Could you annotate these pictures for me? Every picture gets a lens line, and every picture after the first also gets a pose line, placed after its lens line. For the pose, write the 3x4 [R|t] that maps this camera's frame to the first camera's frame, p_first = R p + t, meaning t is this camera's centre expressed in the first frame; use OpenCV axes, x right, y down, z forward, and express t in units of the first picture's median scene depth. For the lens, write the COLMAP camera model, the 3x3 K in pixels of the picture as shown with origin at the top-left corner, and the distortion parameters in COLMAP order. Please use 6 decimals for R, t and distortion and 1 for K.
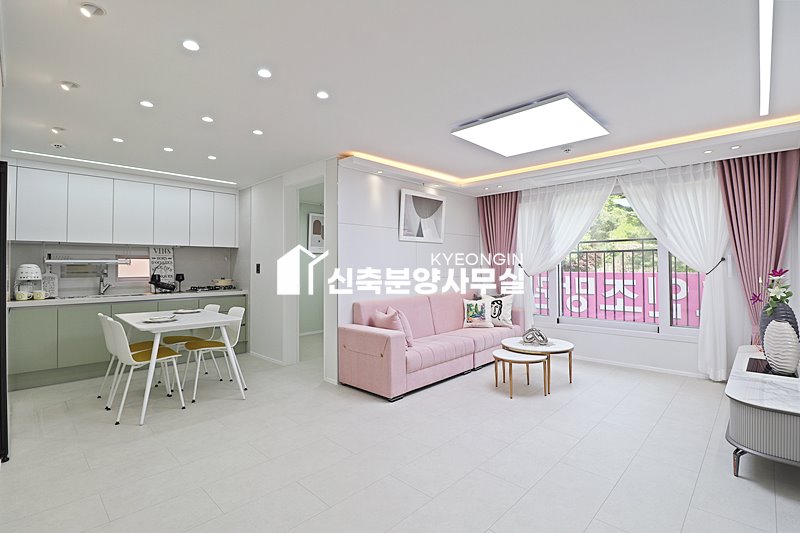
lens RADIAL K [[369.6, 0, 406.6], [0, 369.6, 261.3], [0, 0, 1]] dist [-0.011405, -0.007403]
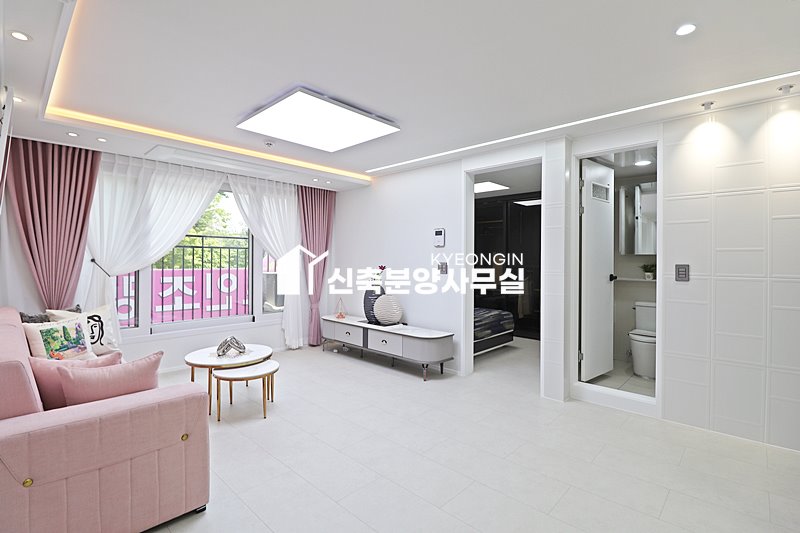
lens RADIAL K [[369.6, 0, 395.5], [0, 369.6, 263.8], [0, 0, 1]] dist [-0.011405, -0.007403]
pose [[0.001591, -0.001759, 0.999997, -0.389679], [-0.019564, 0.999807, 0.001790, 0.004385], [-0.999807, -0.019567, 0.001557, 0.481285]]
